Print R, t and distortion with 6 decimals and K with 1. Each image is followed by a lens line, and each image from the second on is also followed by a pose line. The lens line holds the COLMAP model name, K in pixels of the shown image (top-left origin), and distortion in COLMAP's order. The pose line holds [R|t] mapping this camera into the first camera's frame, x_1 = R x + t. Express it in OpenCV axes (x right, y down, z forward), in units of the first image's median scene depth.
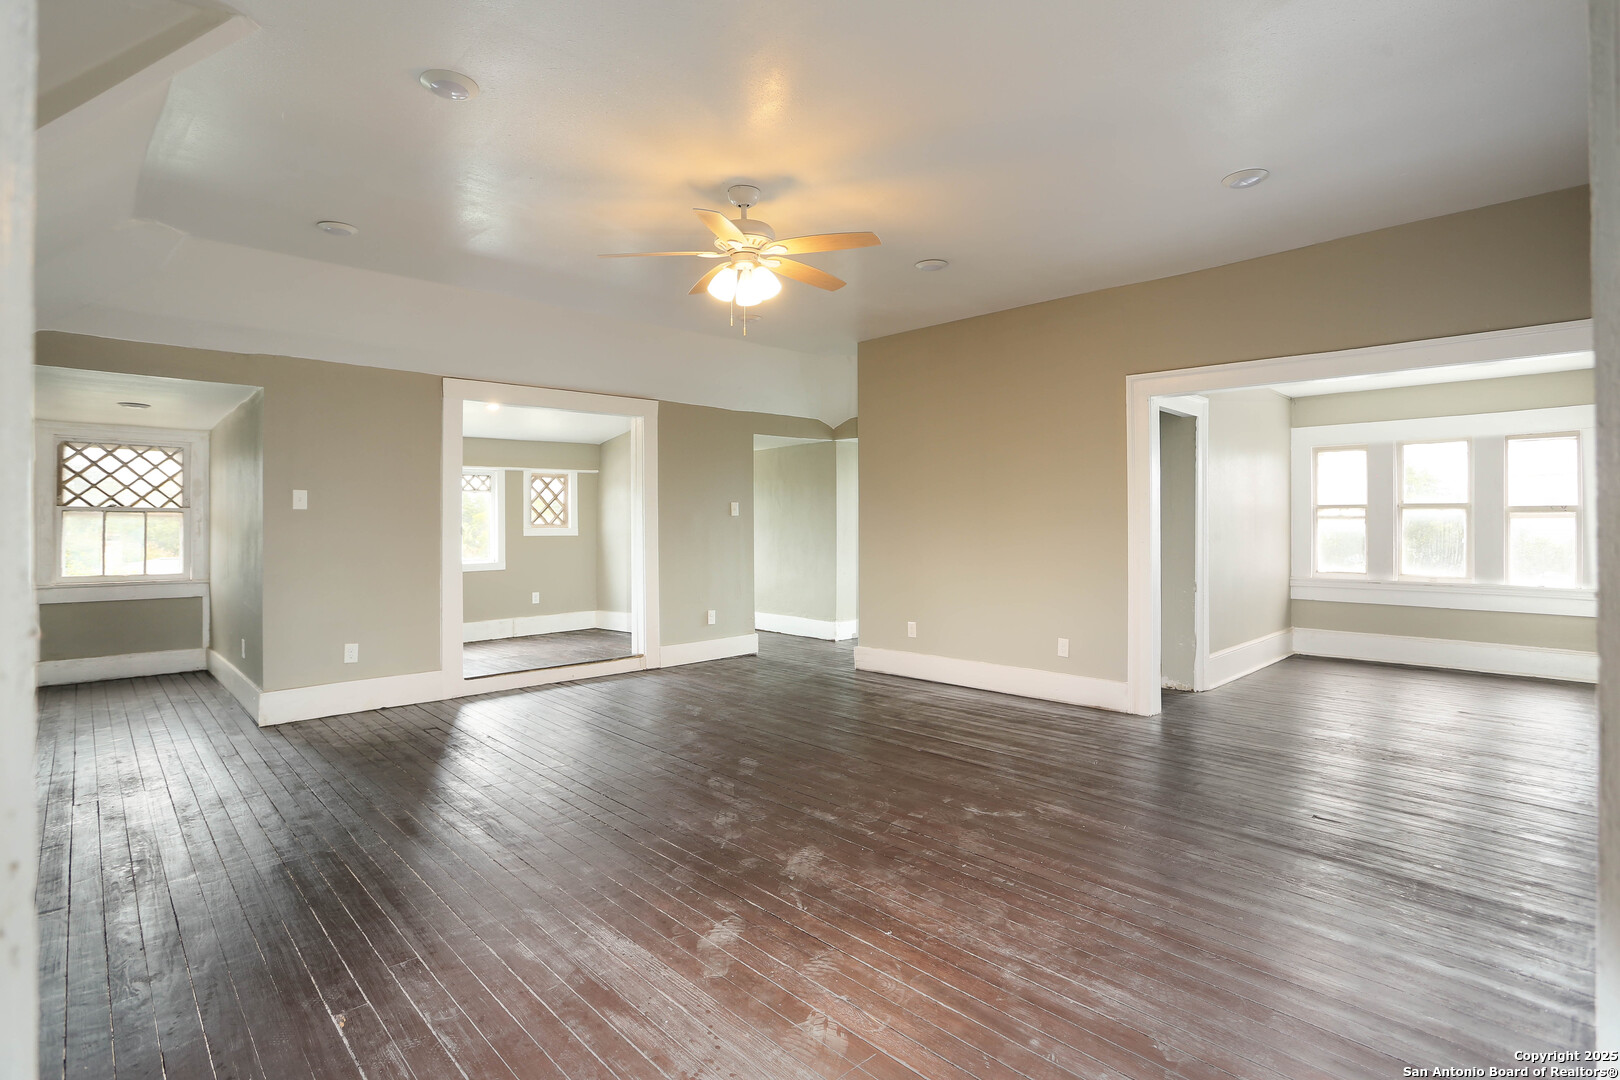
lens RADIAL K [[779.9, 0, 806.1], [0, 779.9, 523.0], [0, 0, 1]] dist [-0.087347, 0.038282]
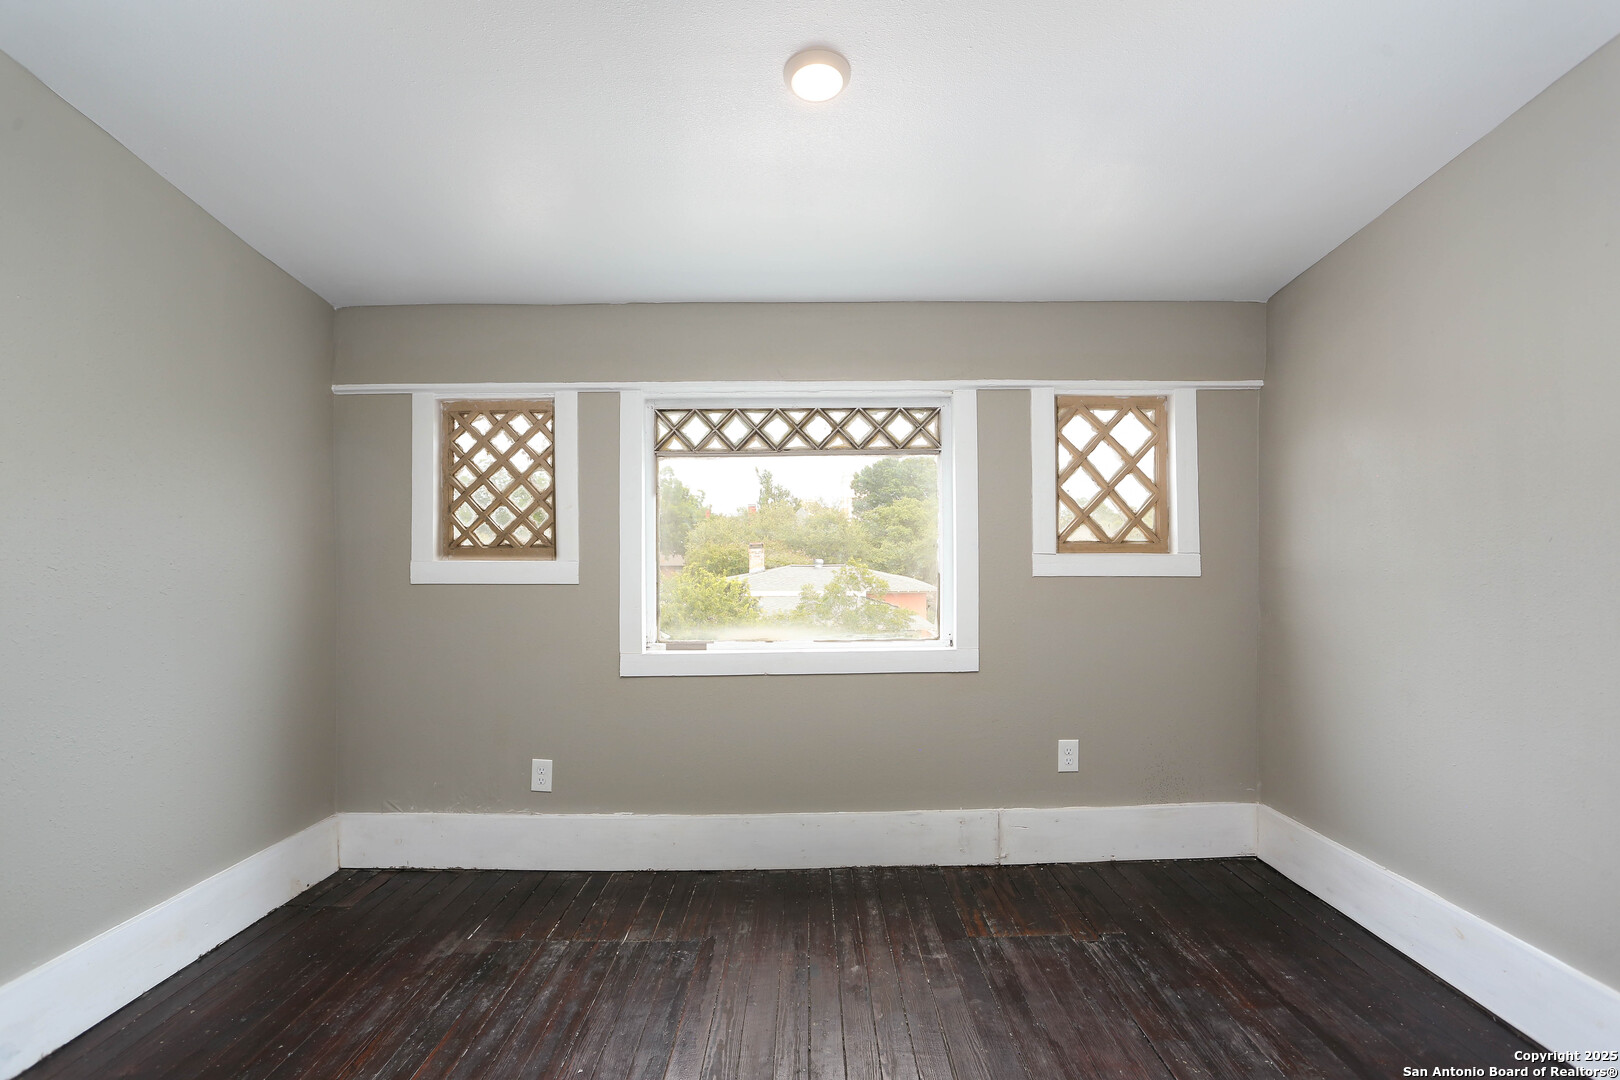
lens RADIAL K [[779.9, 0, 806.1], [0, 779.9, 523.0], [0, 0, 1]] dist [-0.087347, 0.038282]
pose [[0.716638, -0.006578, -0.697414, -0.189852], [-0.002831, 0.999920, -0.012340, -0.002506], [0.697440, 0.010818, 0.716562, 0.657479]]
